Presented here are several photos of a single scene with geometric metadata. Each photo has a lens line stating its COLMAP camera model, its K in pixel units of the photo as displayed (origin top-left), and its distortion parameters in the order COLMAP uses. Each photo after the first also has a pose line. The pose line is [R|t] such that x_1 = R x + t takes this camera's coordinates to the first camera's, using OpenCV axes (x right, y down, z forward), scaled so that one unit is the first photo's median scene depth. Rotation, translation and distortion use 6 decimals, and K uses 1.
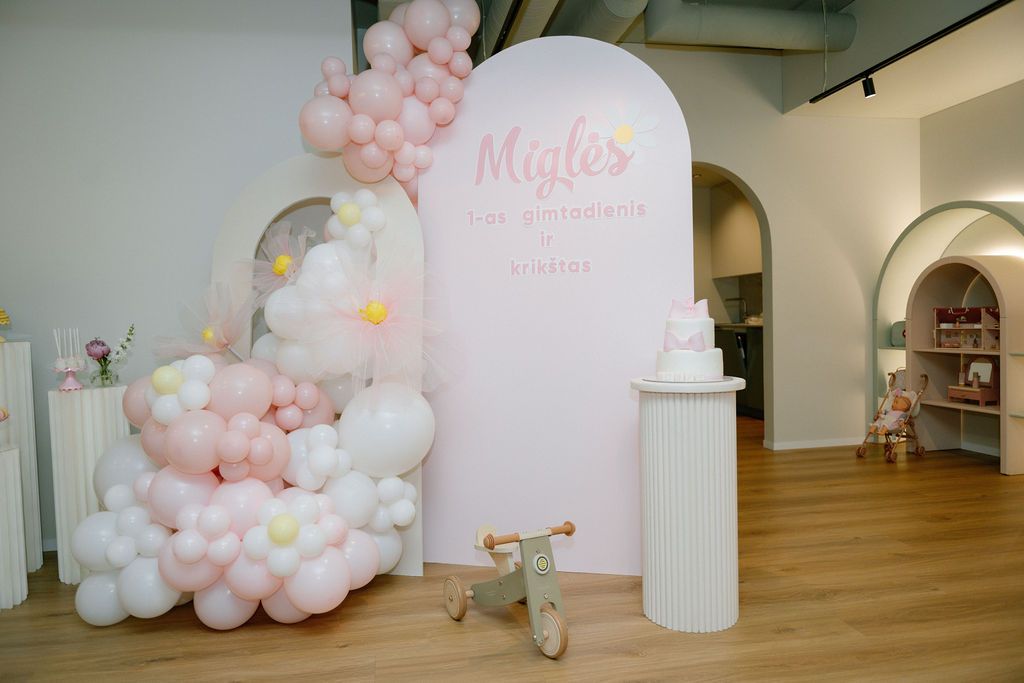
lens RADIAL K [[707.3, 0, 500.4], [0, 707.3, 338.5], [0, 0, 1]] dist [0.006160, 0.011076]
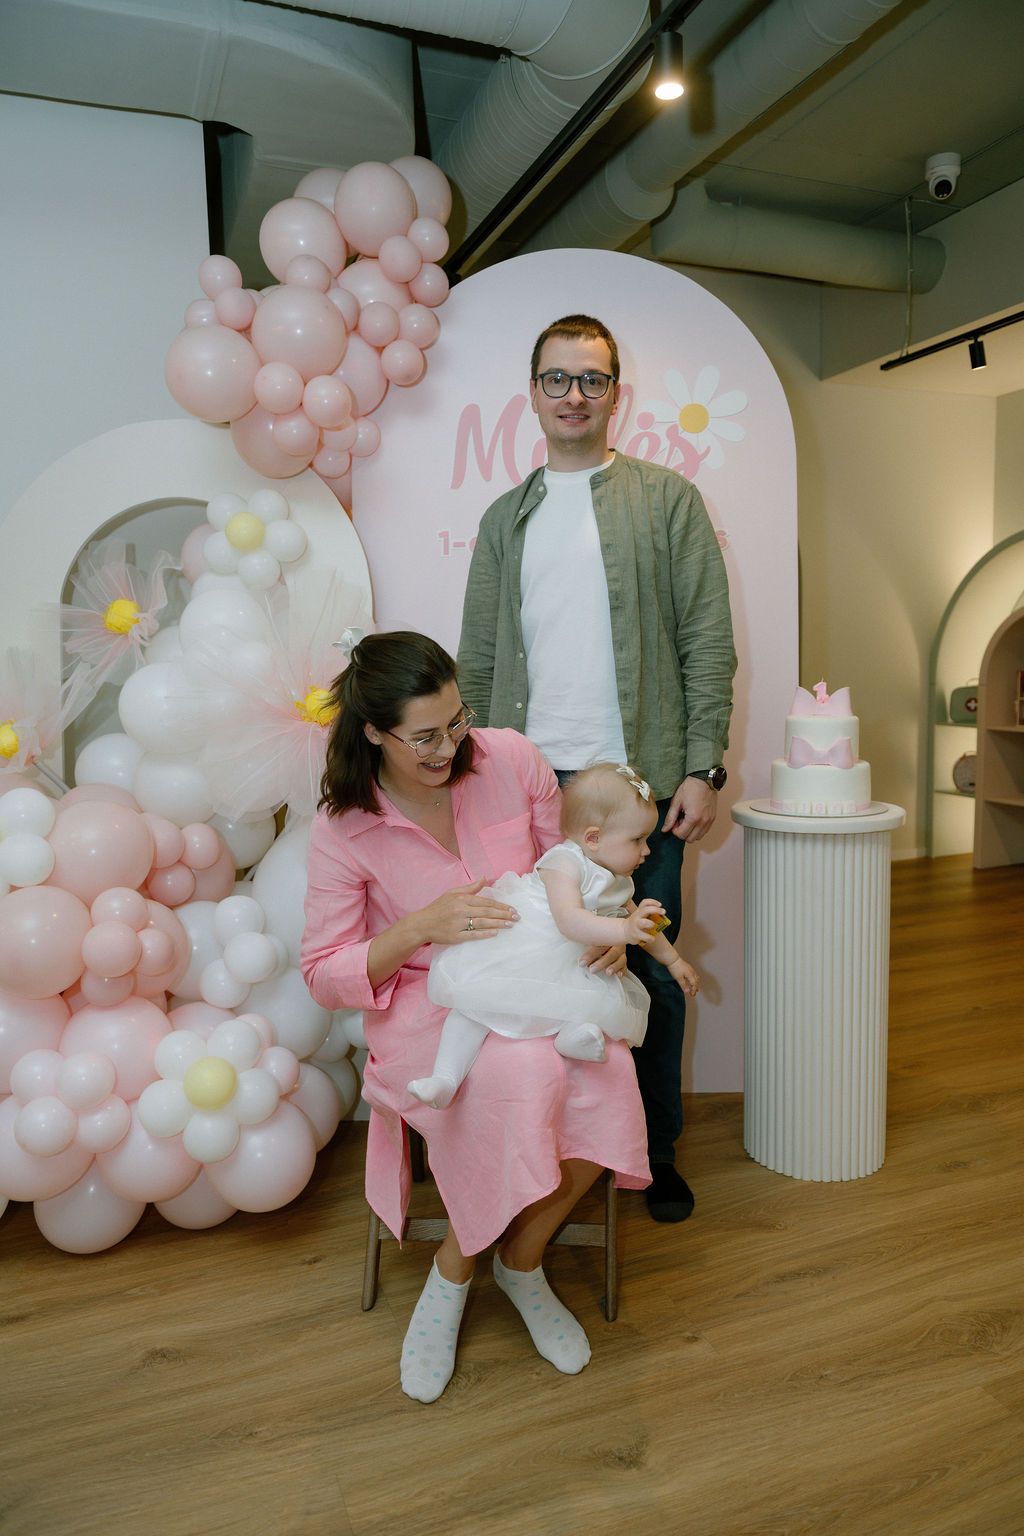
lens RADIAL K [[1060.9, 0, 516.8], [0, 1060.9, 768.9], [0, 0, 1]] dist [0.006160, 0.011076]
pose [[0.978529, -0.019787, 0.205158, -0.183176], [0.003906, 0.996983, 0.077524, -0.048707], [-0.206073, -0.075058, 0.975654, 0.077809]]
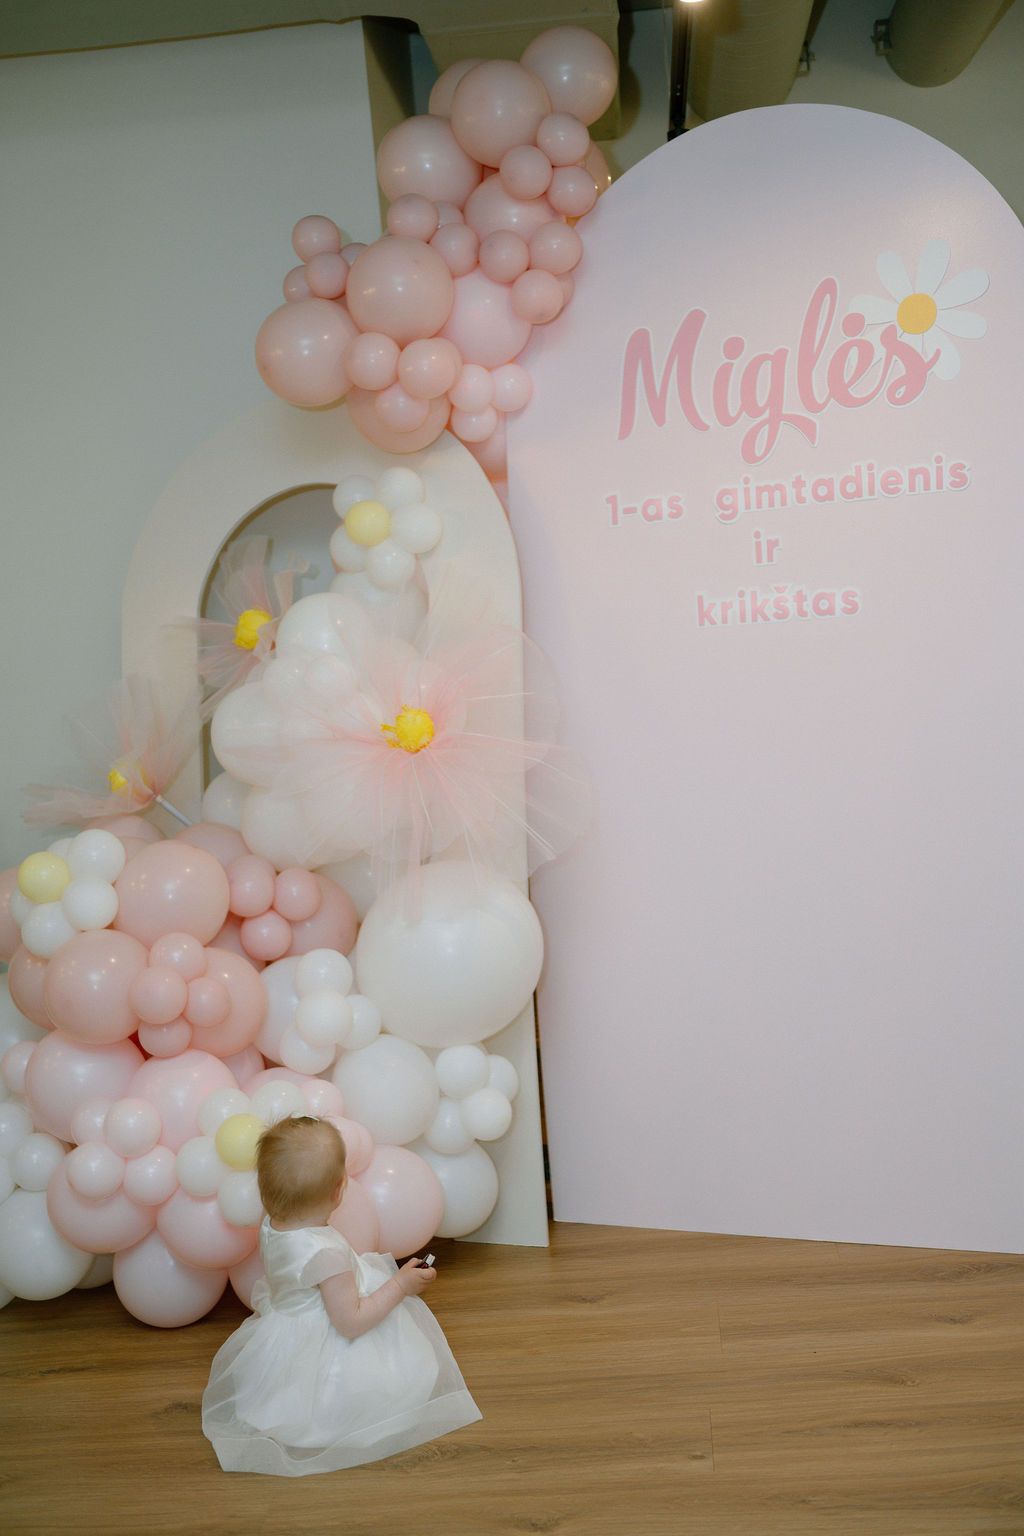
lens RADIAL K [[2020.5, 0, 515.6], [0, 2020.5, 754.2], [0, 0, 1]] dist [0.078667, 0.000000]
pose [[0.971930, -0.043664, -0.231184, 0.214945], [0.054852, 0.997603, 0.042186, -0.070209], [0.228787, -0.053683, 0.971995, -0.377007]]
